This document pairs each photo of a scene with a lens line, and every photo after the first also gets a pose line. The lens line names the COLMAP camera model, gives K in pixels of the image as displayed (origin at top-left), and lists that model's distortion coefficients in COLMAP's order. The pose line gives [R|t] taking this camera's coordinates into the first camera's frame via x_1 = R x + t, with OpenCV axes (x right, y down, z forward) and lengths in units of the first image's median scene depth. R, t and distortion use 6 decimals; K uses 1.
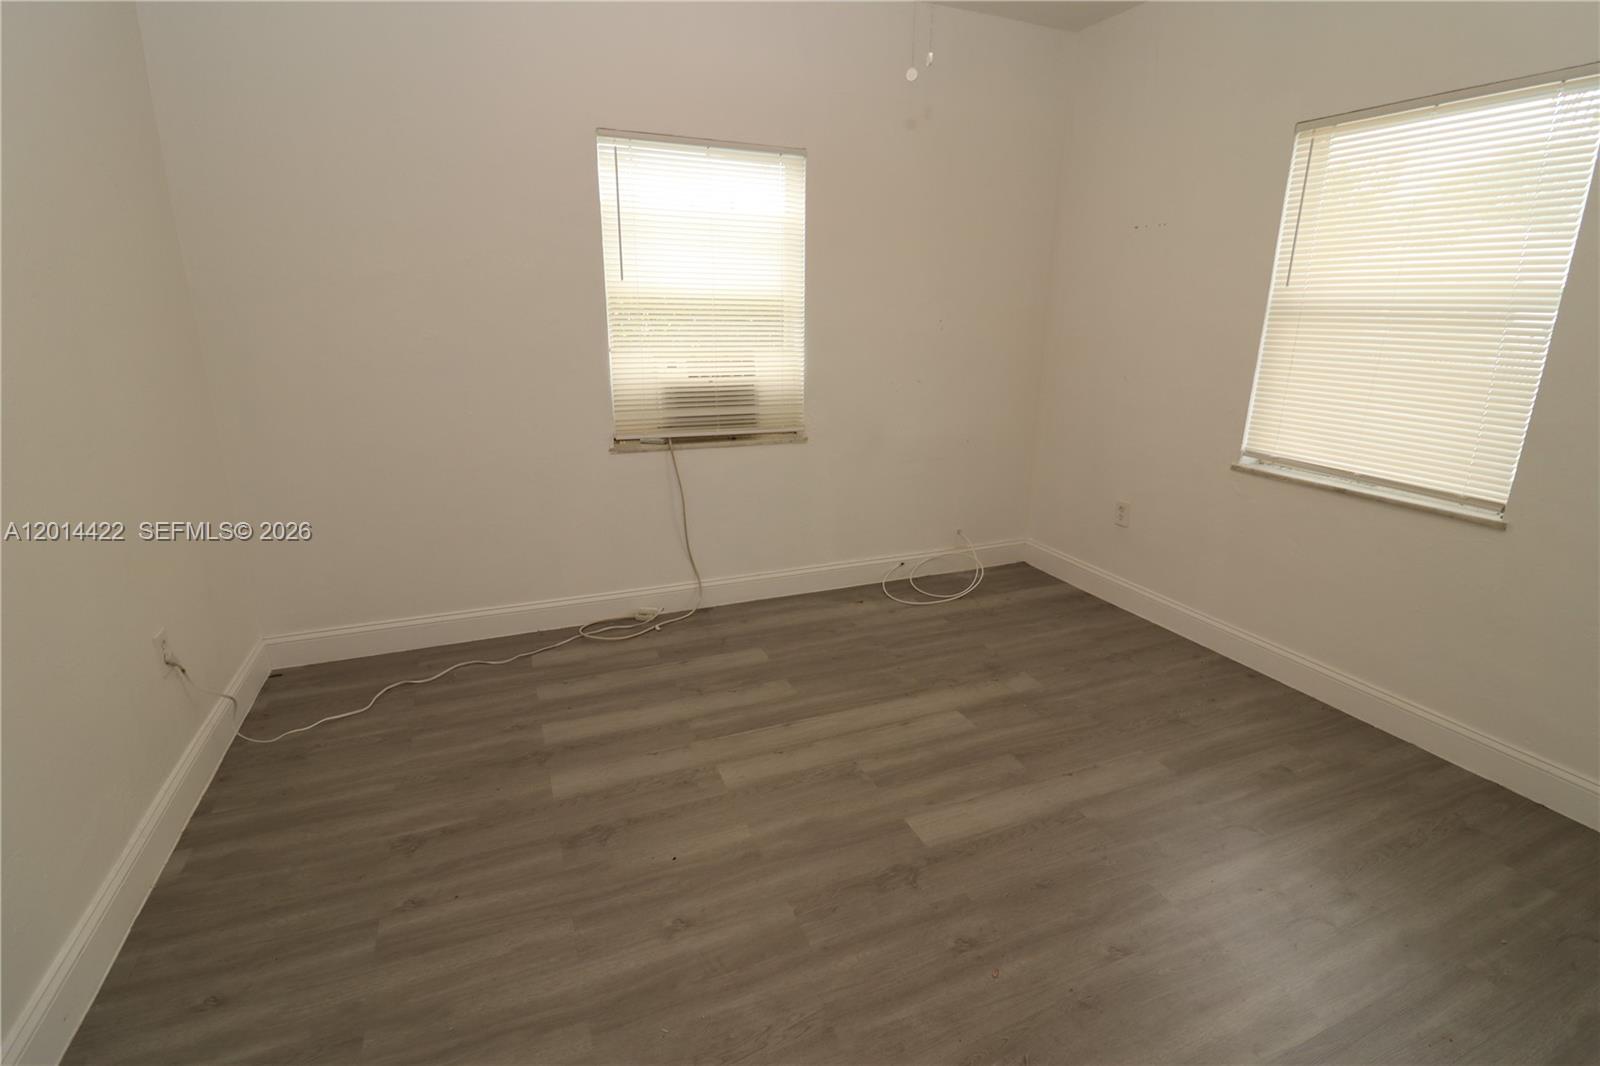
lens RADIAL K [[726.3, 0, 815.0], [0, 726.3, 532.4], [0, 0, 1]] dist [0.001167, -0.014817]
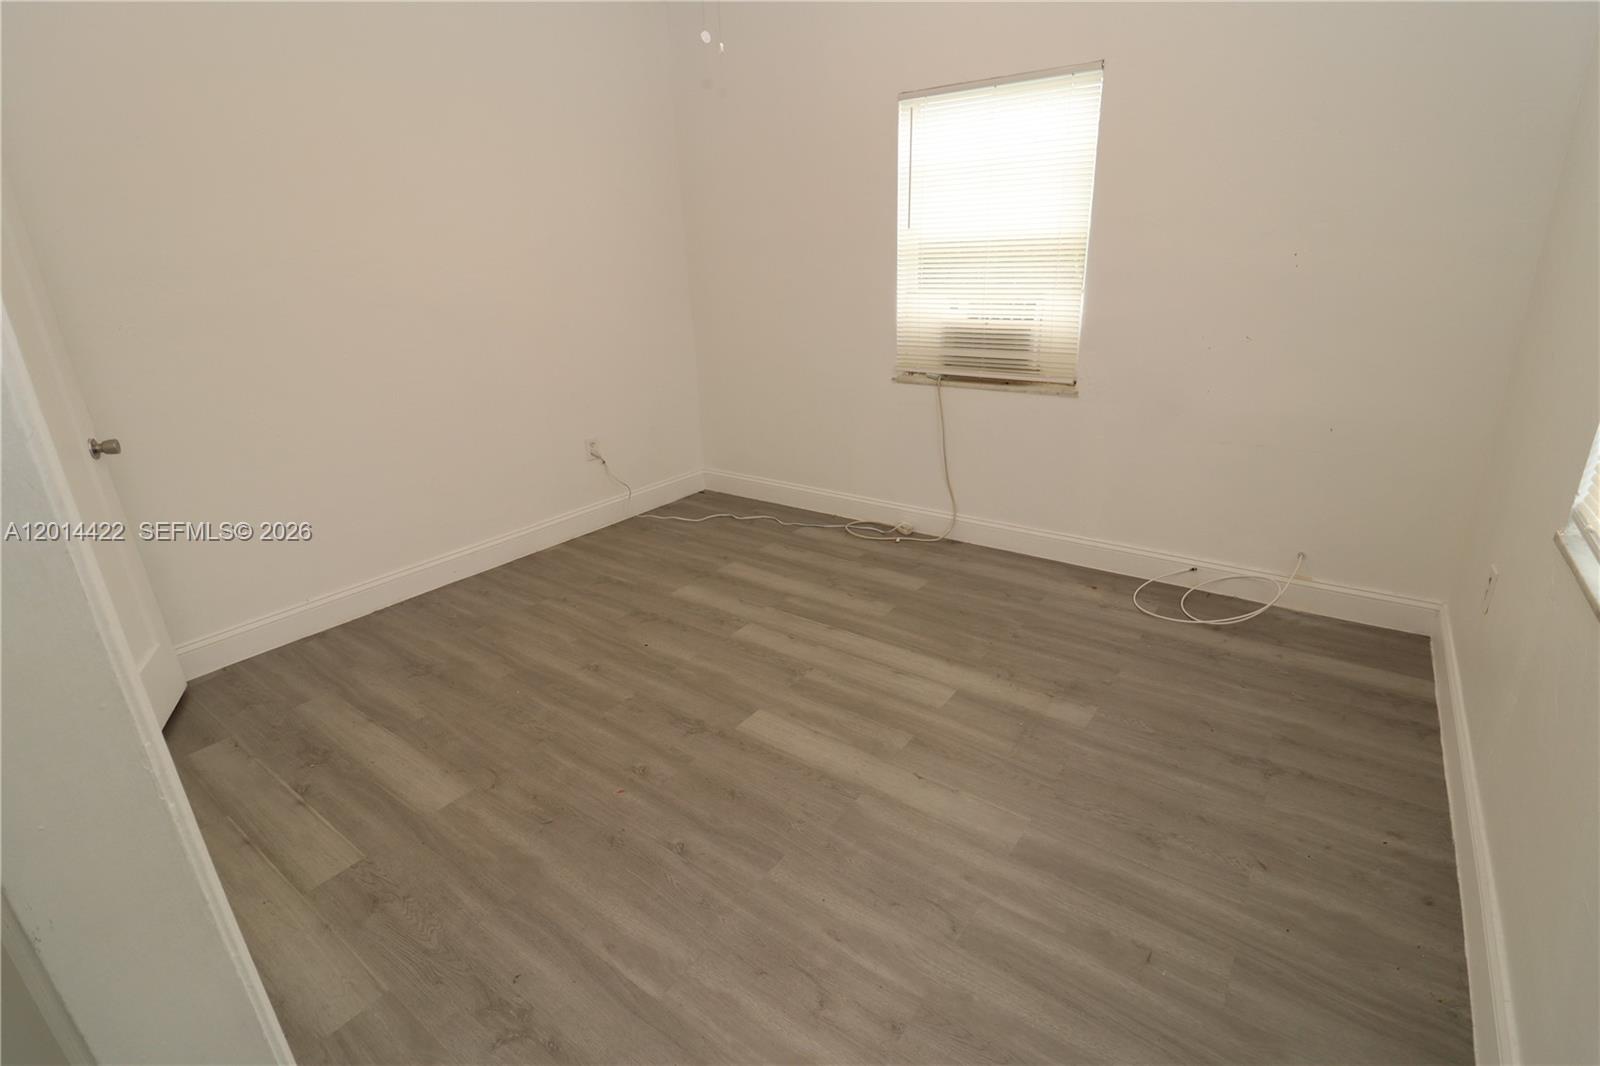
lens RADIAL K [[726.3, 0, 815.0], [0, 726.3, 532.4], [0, 0, 1]] dist [0.001167, -0.014817]
pose [[0.527397, 0.275236, -0.803802, 0.686680], [-0.211968, 0.958782, 0.189226, -0.074983], [0.822752, 0.070583, 0.564000, 0.270126]]
